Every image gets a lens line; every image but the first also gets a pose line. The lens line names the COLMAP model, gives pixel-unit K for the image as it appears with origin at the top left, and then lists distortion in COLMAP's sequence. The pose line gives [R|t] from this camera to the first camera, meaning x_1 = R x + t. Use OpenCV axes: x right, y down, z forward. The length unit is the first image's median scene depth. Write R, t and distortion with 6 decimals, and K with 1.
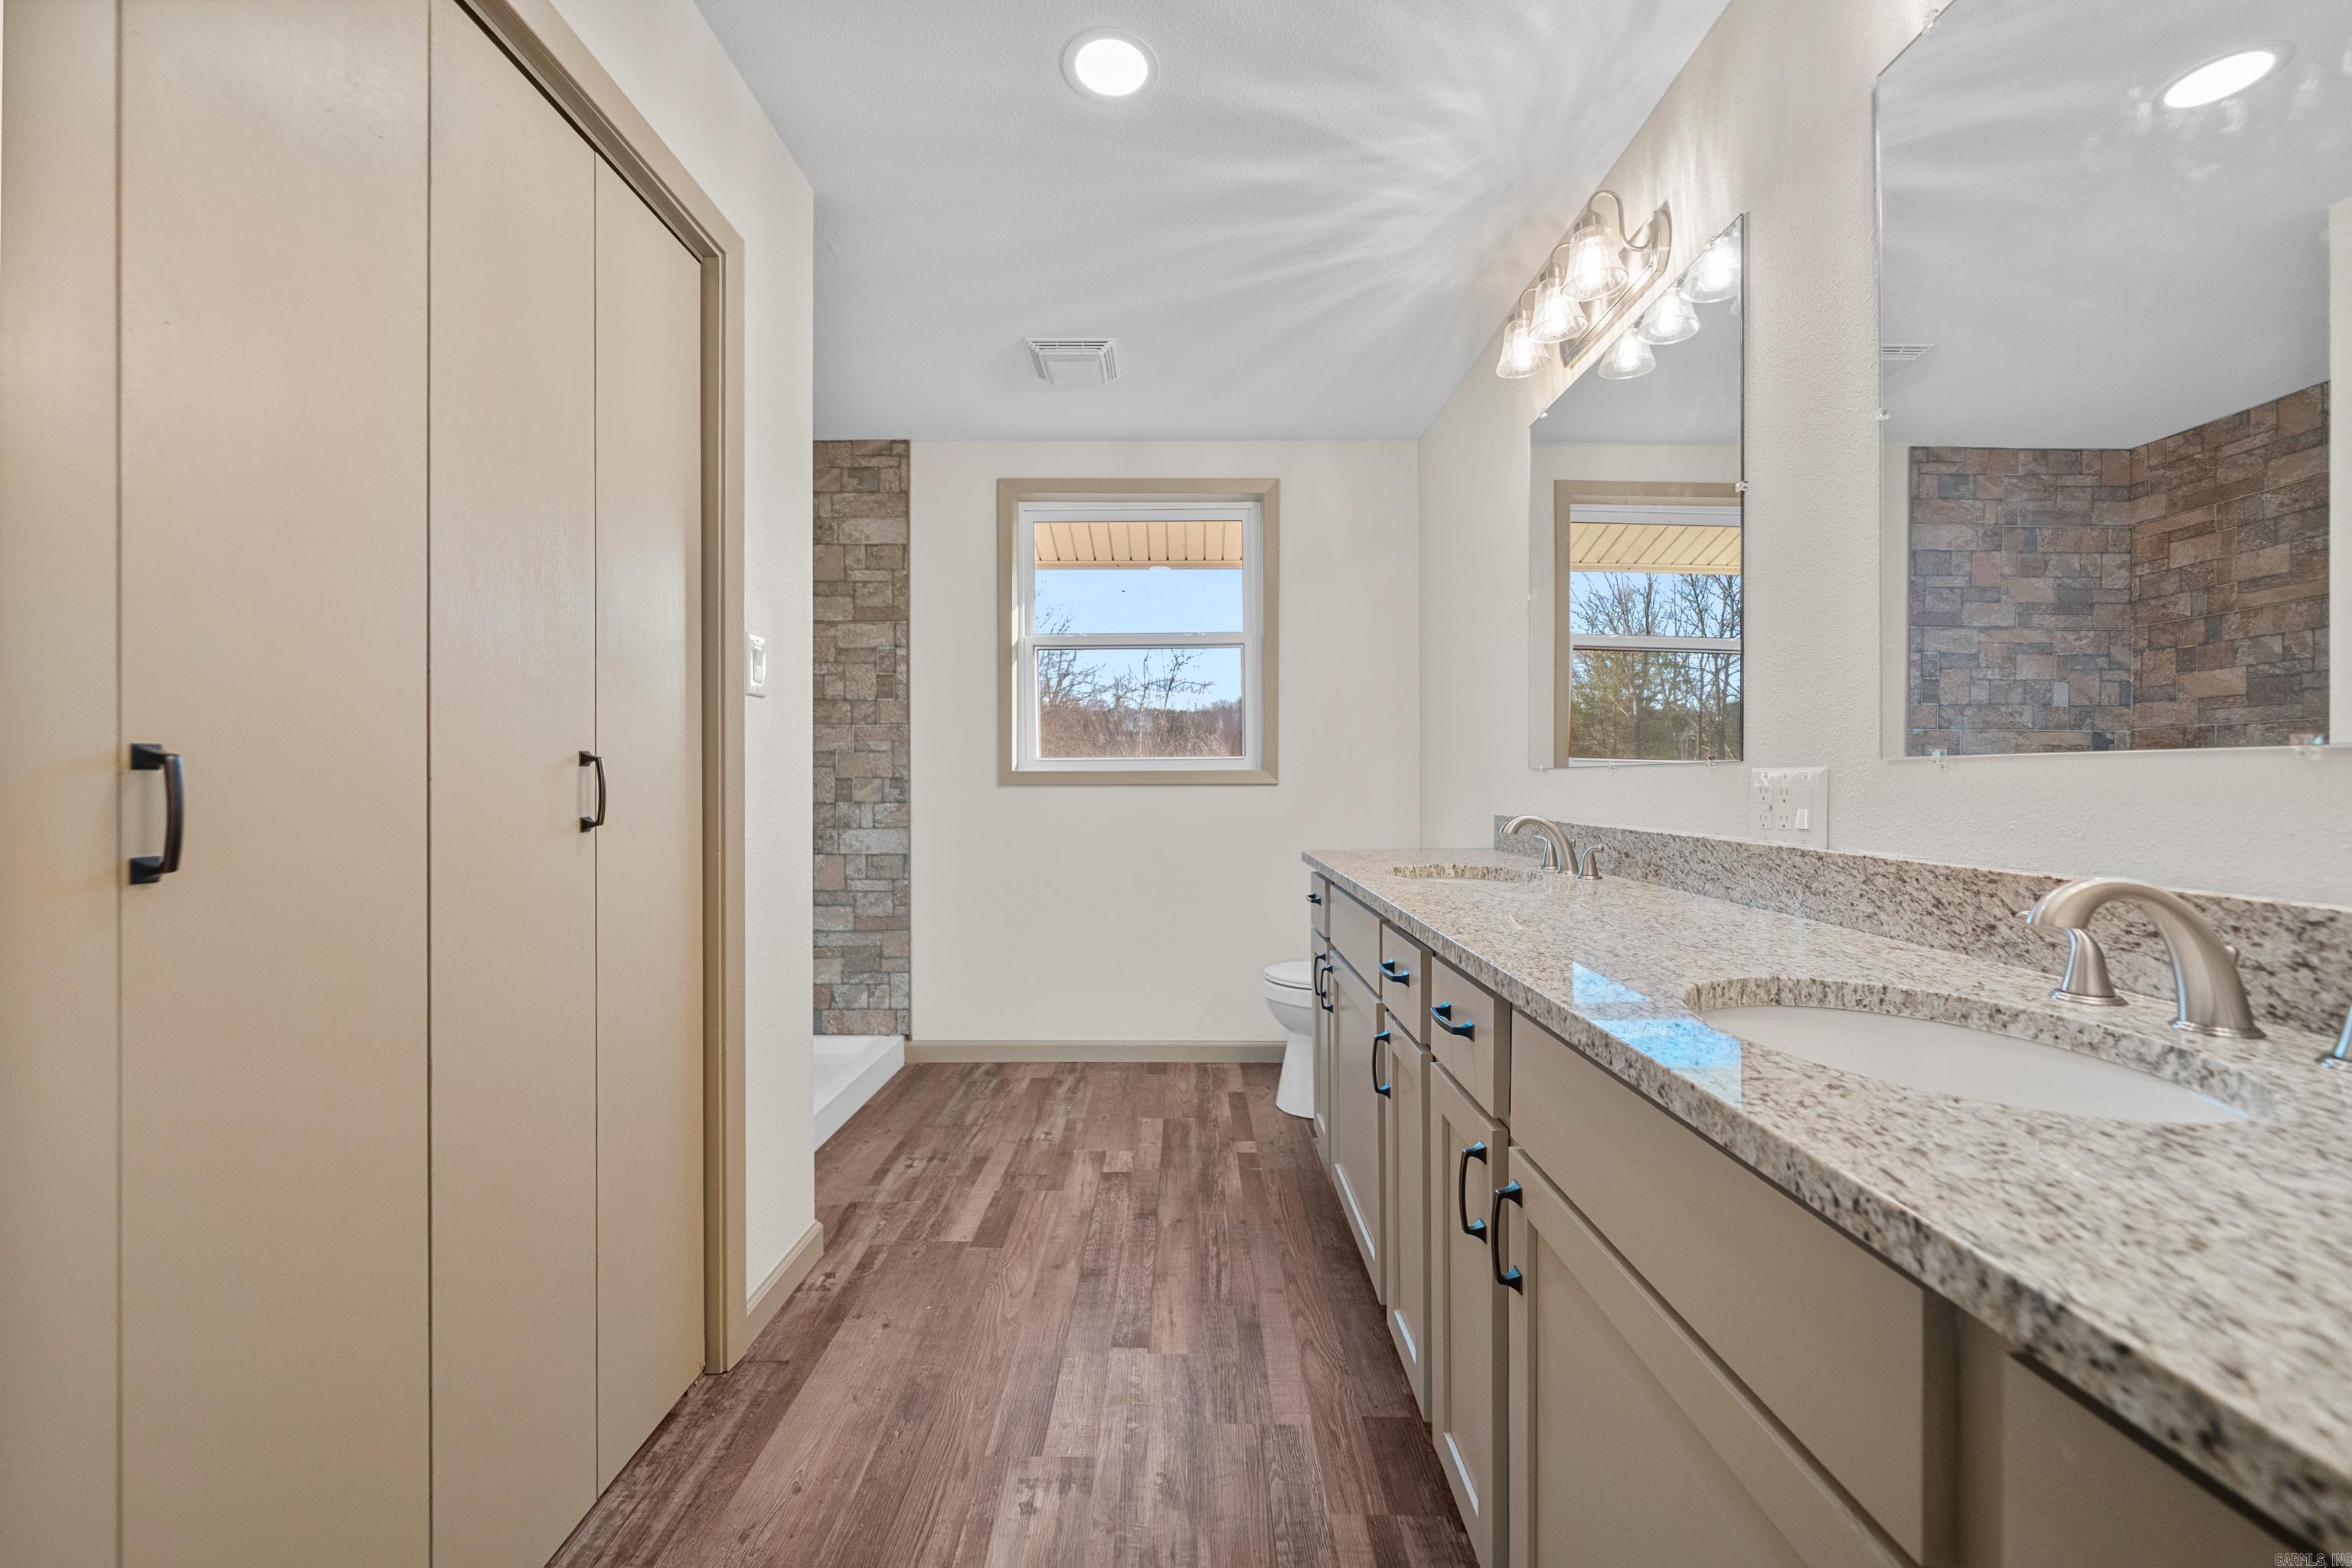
lens RADIAL K [[864.0, 0, 1174.8], [0, 864.0, 775.4], [0, 0, 1]] dist [-0.000436, 0.000473]
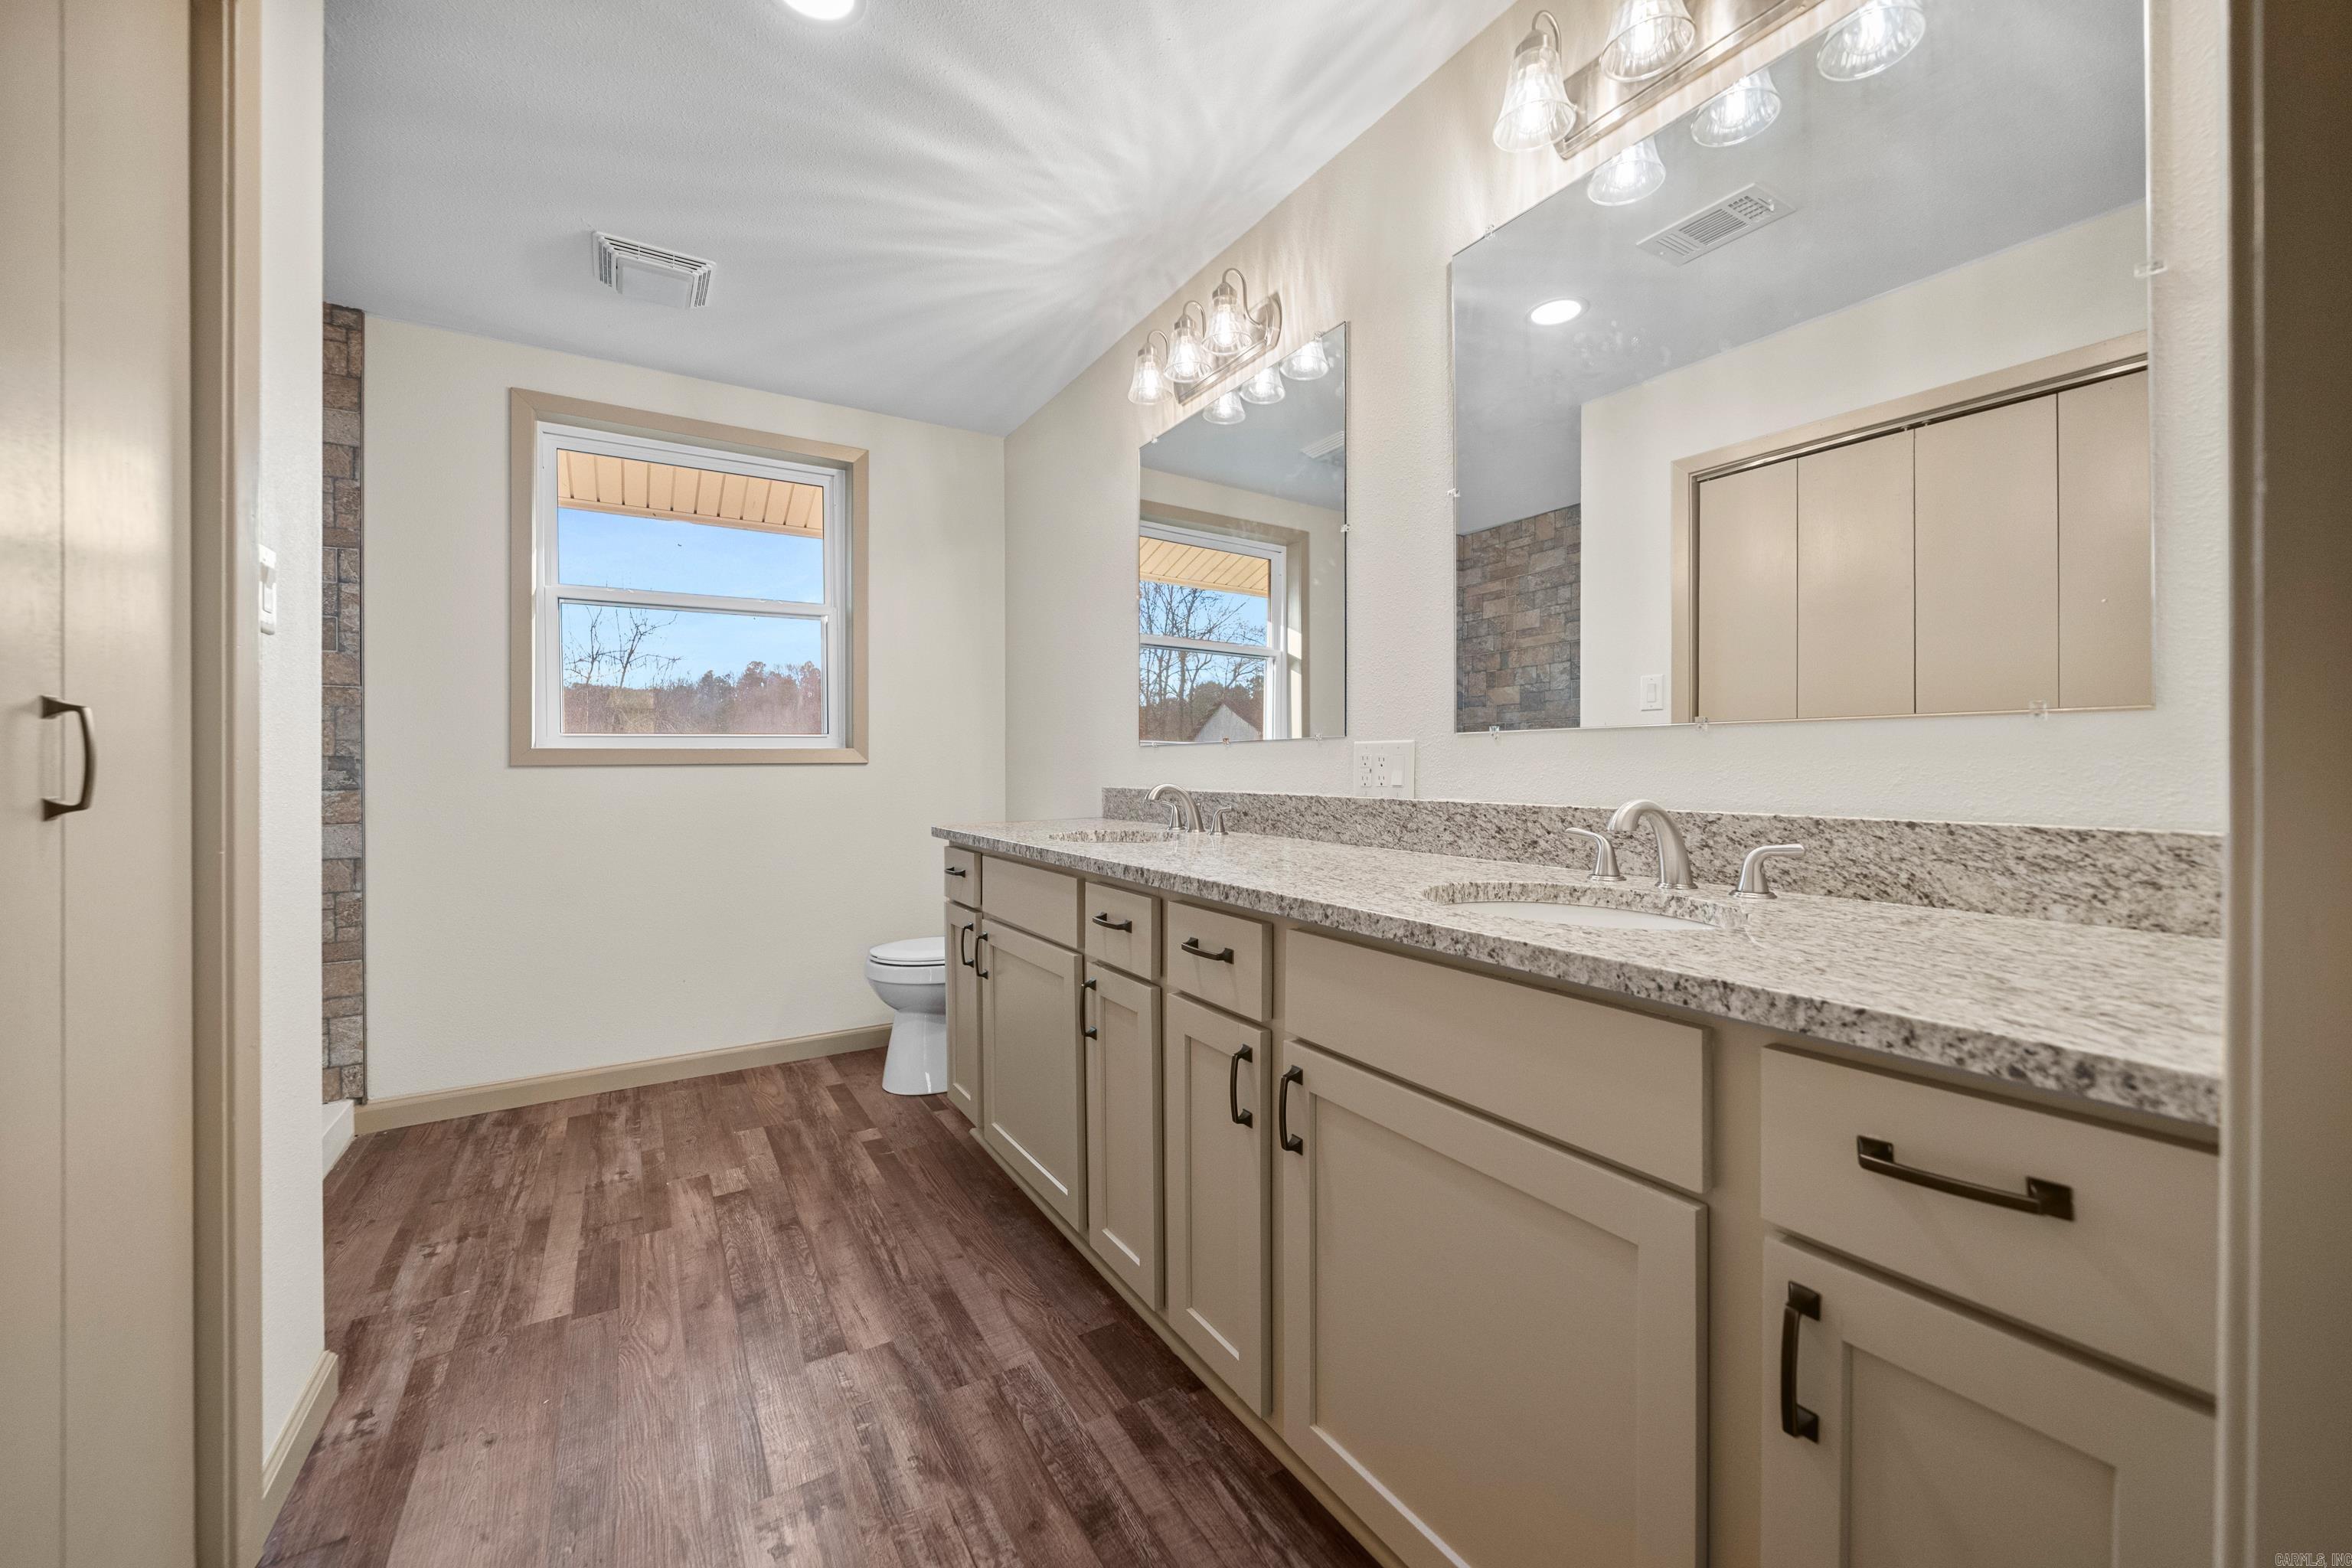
lens RADIAL K [[864.0, 0, 1120.5], [0, 864.0, 760.2], [0, 0, 1]] dist [-0.000436, 0.000473]
pose [[0.863349, -0.000162, 0.504607, -0.213967], [0.001342, 0.999997, -0.001974, 0.015240], [-0.504605, 0.002382, 0.863347, 0.024770]]
